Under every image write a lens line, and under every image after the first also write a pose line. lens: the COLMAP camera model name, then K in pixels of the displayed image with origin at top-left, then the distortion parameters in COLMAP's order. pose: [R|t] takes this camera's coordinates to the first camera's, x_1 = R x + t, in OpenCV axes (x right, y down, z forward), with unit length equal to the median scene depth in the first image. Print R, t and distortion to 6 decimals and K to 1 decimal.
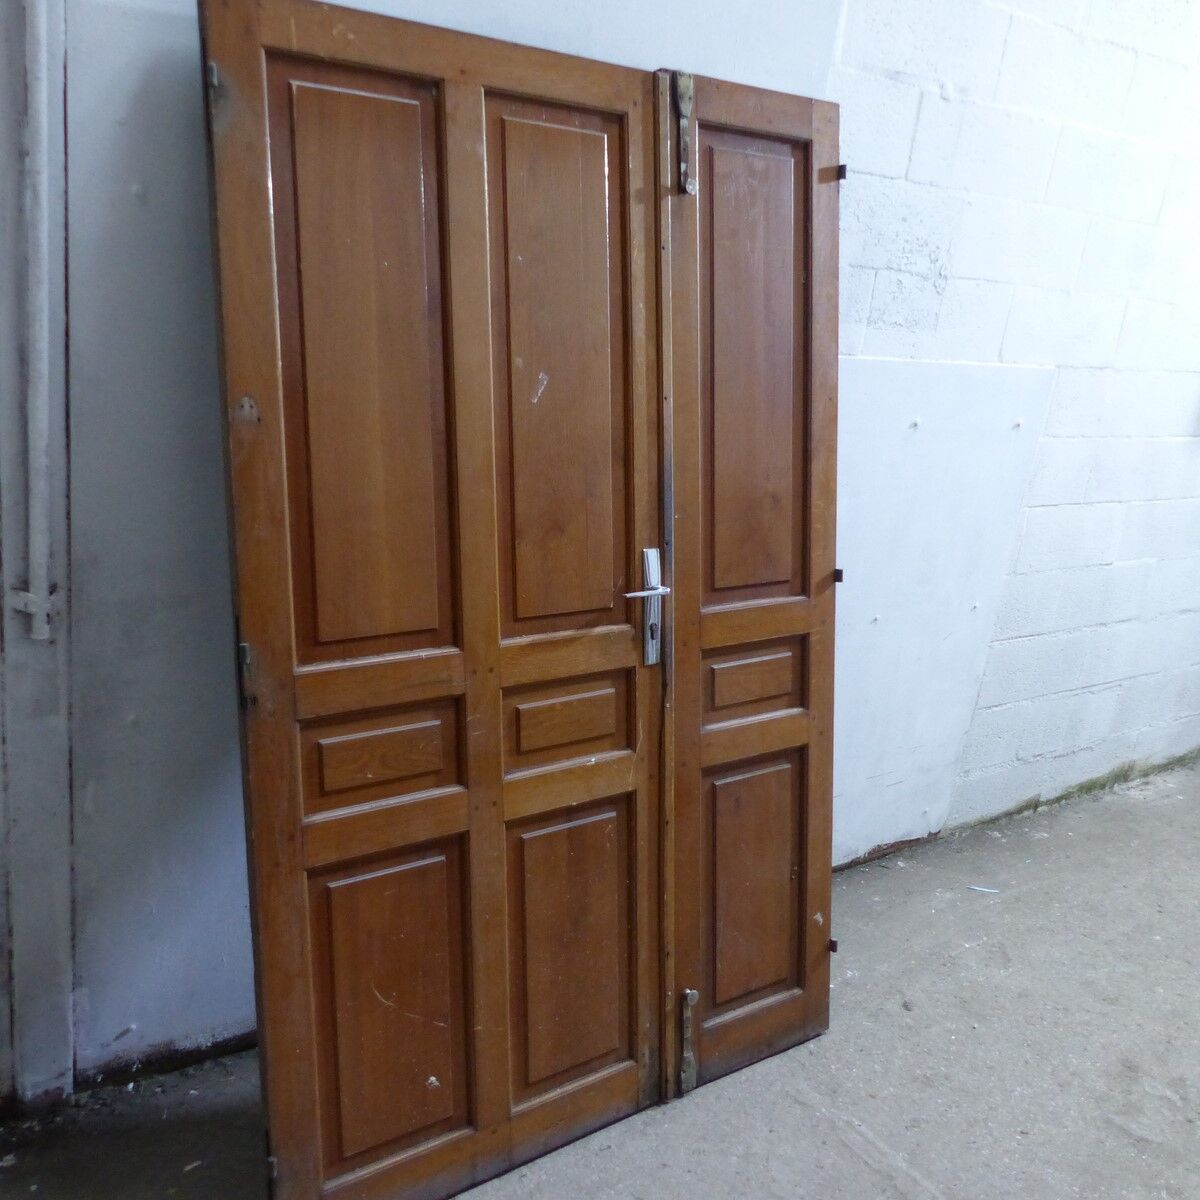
lens RADIAL K [[1219.1, 0, 600.0], [0, 1219.1, 600.0], [0, 0, 1]] dist [-0.017568, -0.007212]
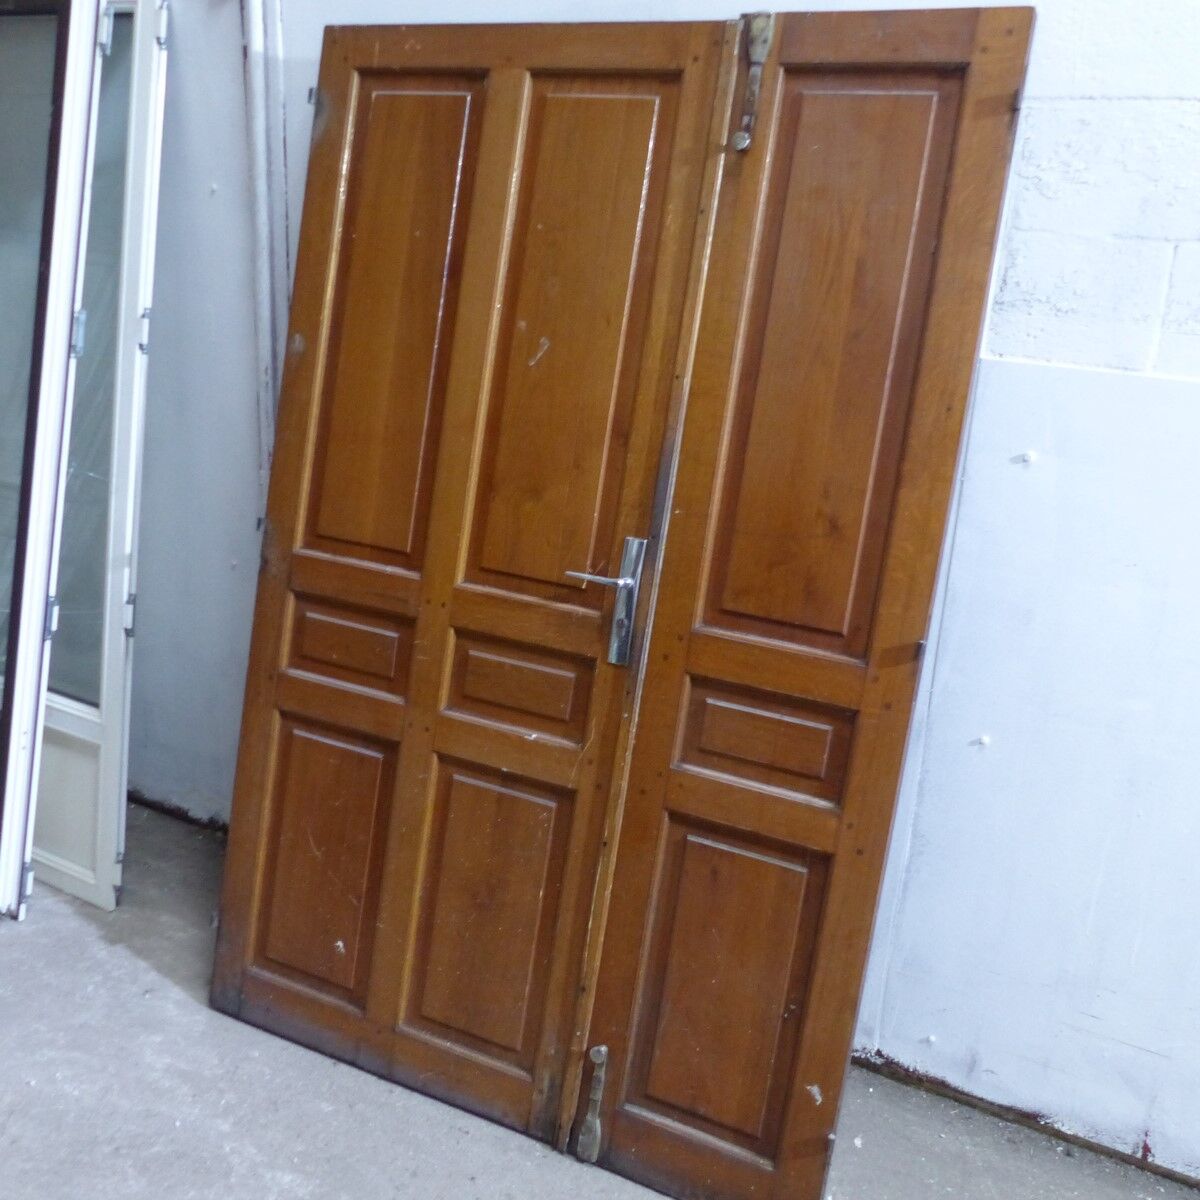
lens RADIAL K [[1182.6, 0, 600.0], [0, 1182.6, 562.6], [0, 0, 1]] dist [-0.020294, 0.016081]
pose [[0.470888, 0.179181, -0.863805, 0.797194], [-0.262271, 0.963318, 0.056851, -0.068073], [0.842305, 0.199781, 0.500609, 0.539794]]
